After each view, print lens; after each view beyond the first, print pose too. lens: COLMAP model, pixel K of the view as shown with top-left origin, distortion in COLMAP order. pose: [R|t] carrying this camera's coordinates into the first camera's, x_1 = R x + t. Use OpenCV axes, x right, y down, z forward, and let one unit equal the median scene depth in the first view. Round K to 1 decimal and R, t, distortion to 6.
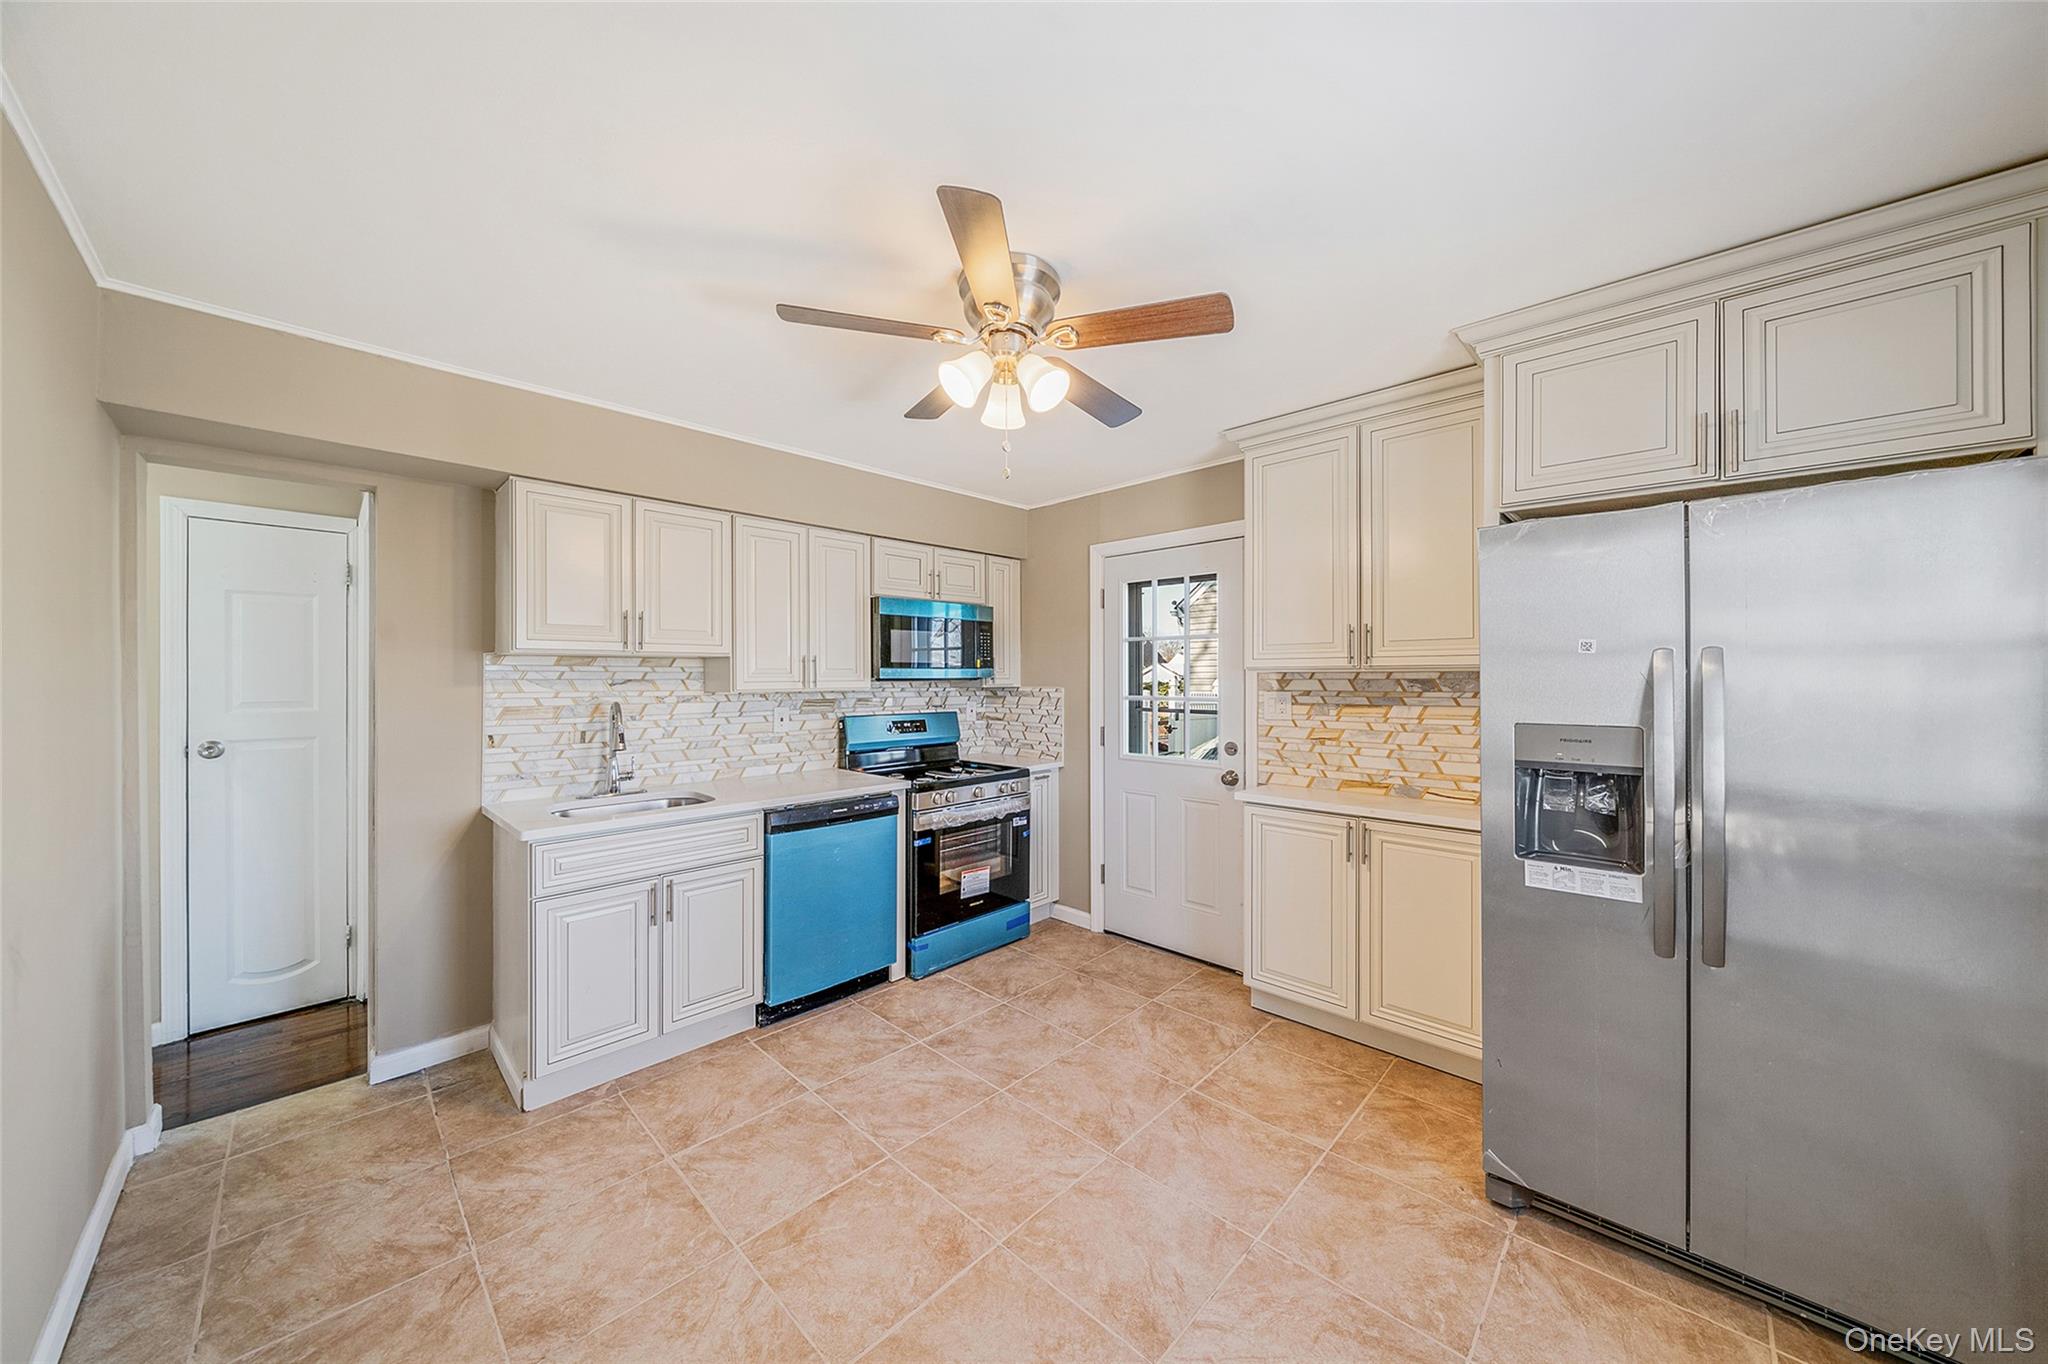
lens RADIAL K [[702.6, 0, 1023.0], [0, 702.6, 674.8], [0, 0, 1]] dist [-0.004747, 0.000064]
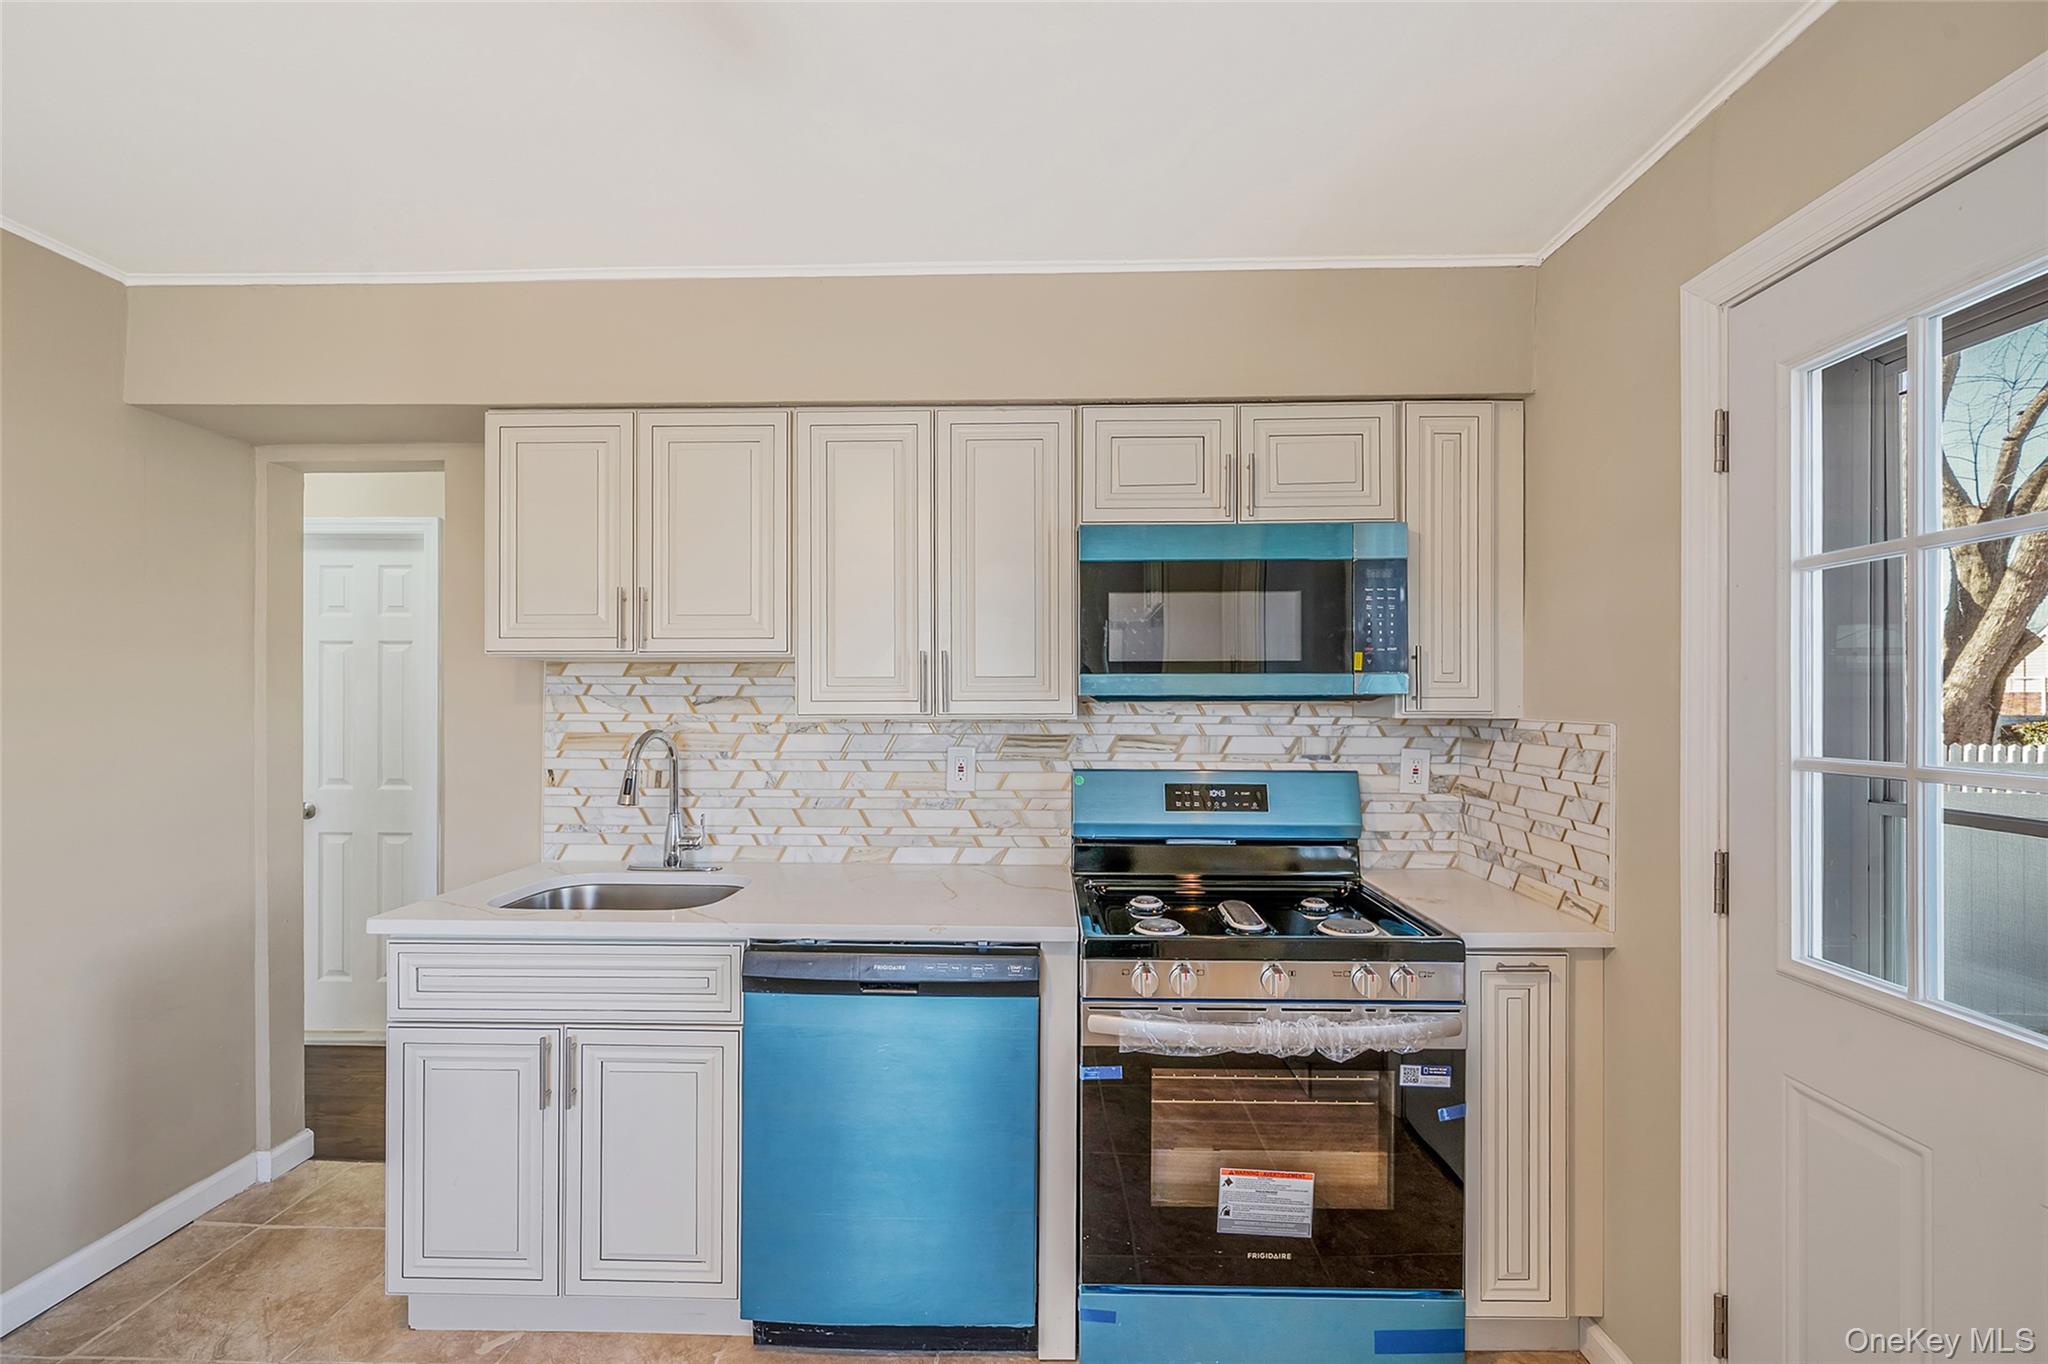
lens RADIAL K [[881.3, 0, 1023.5], [0, 881.3, 693.0], [0, 0, 1]] dist [-0.000717, 0.000025]
pose [[0.676484, -0.001412, -0.736456, 0.235203], [-0.000477, 0.999997, -0.002355, 0.005087], [0.736458, 0.001944, 0.676481, 0.621422]]
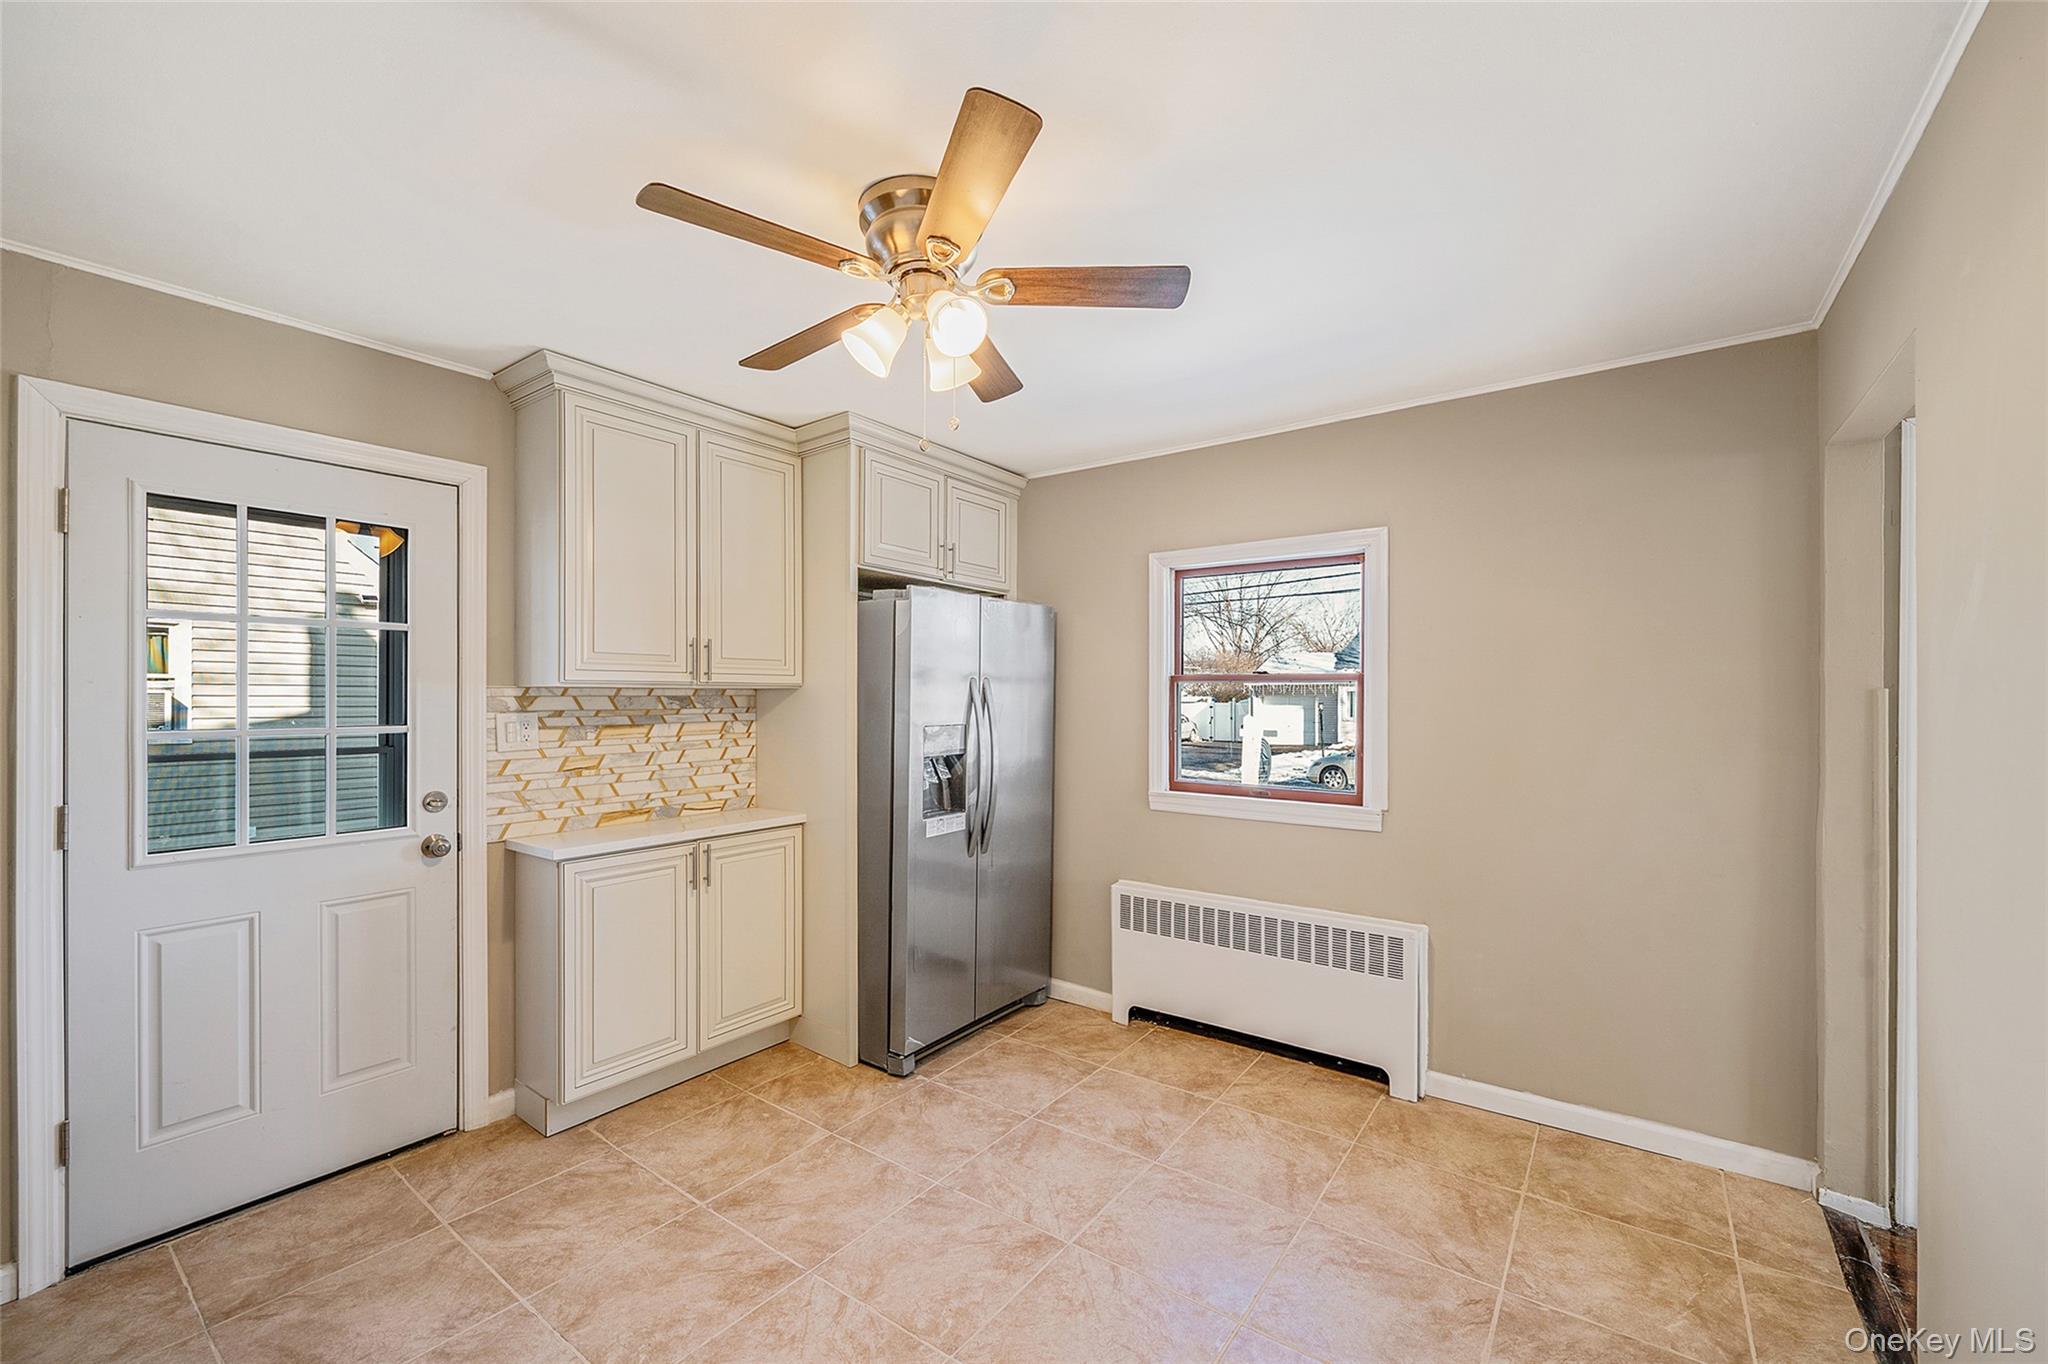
lens RADIAL K [[836.3, 0, 1030.6], [0, 836.3, 697.9], [0, 0, 1]] dist [0.000116, 0.000295]
pose [[-0.135148, -0.001117, 0.990825, -0.589041], [-0.004148, 0.999991, 0.000562, 0.005339], [-0.990817, -0.004034, -0.135151, 0.584572]]
